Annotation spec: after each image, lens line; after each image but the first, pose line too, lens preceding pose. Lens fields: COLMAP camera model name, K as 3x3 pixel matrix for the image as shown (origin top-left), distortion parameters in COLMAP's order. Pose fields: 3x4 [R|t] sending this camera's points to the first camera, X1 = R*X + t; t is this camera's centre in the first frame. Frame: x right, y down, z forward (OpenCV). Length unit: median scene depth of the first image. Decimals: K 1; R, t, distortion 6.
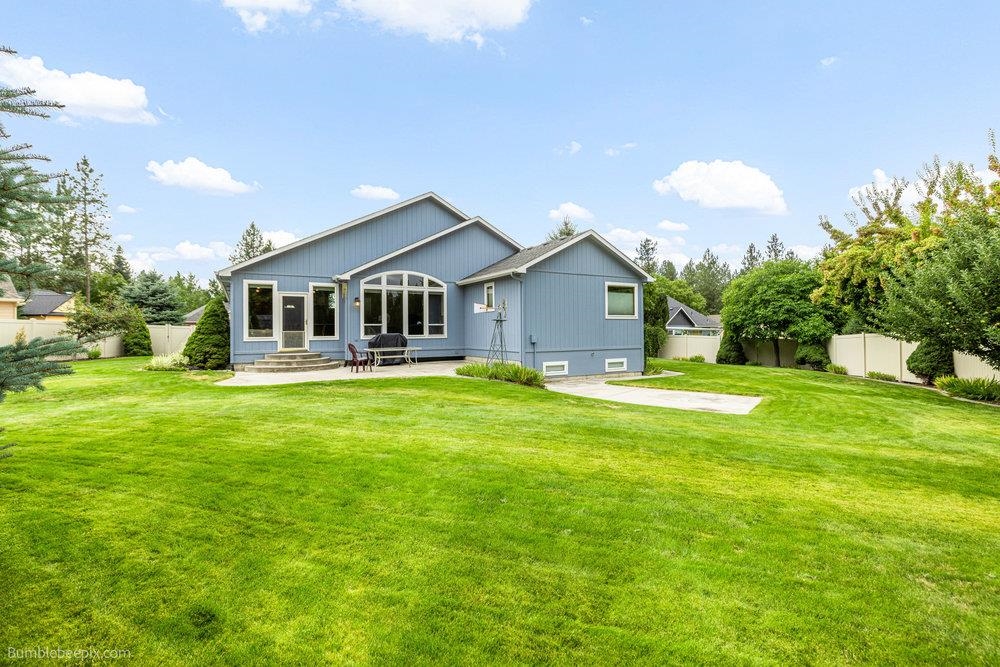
lens RADIAL K [[449.5, 0, 500.3], [0, 449.5, 329.0], [0, 0, 1]] dist [-0.000141, -0.000753]
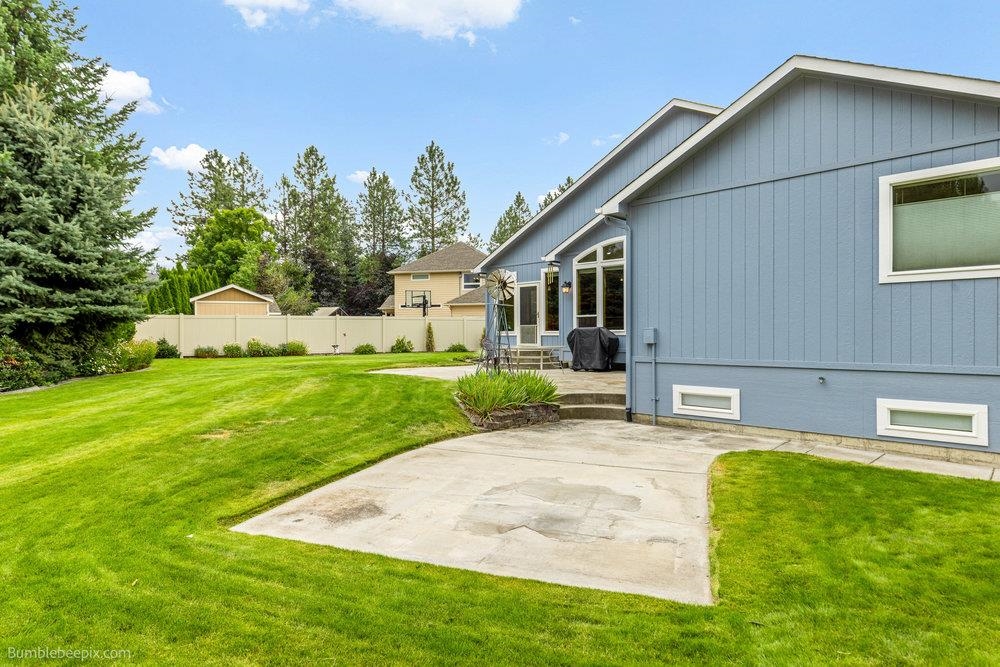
lens RADIAL K [[562.8, 0, 496.1], [0, 562.8, 338.5], [0, 0, 1]] dist [0.000961, -0.001752]
pose [[0.267173, 0.015559, -0.963523, 0.577207], [0.007091, 0.999811, 0.018111, 0.010424], [0.963623, -0.011671, 0.267012, 0.594102]]
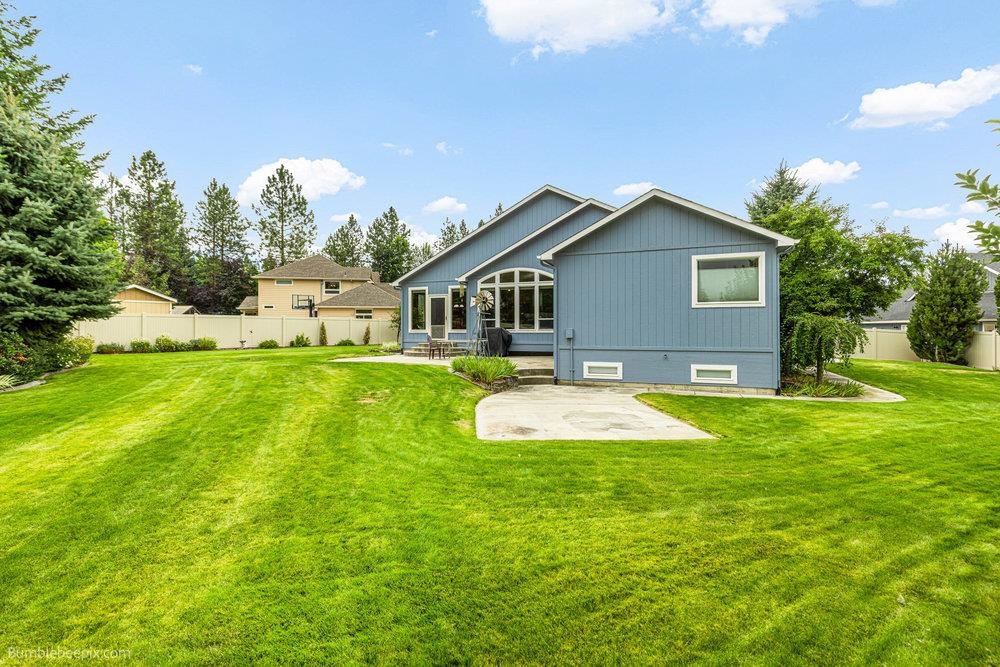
lens RADIAL K [[449.5, 0, 501.9], [0, 449.5, 329.0], [0, 0, 1]] dist [-0.000141, -0.000753]
pose [[0.634843, 0.005014, -0.772625, 0.593267], [-0.000121, 0.999980, 0.006389, 0.006605], [0.772641, -0.003962, 0.634830, 0.314328]]
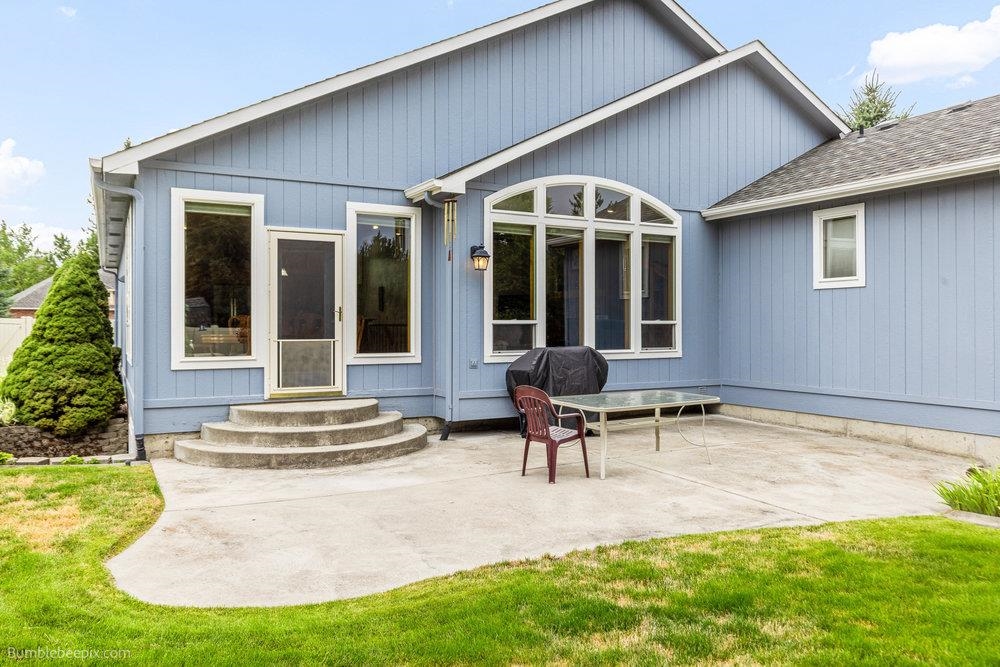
lens RADIAL K [[733.9, 0, 503.9], [0, 733.9, 329.7], [0, 0, 1]] dist [-0.010746, 0.004433]
pose [[0.999726, 0.007591, -0.022160, -0.274545], [-0.007375, 0.999925, 0.009807, -0.008899], [0.022233, -0.009641, 0.999706, 0.403278]]
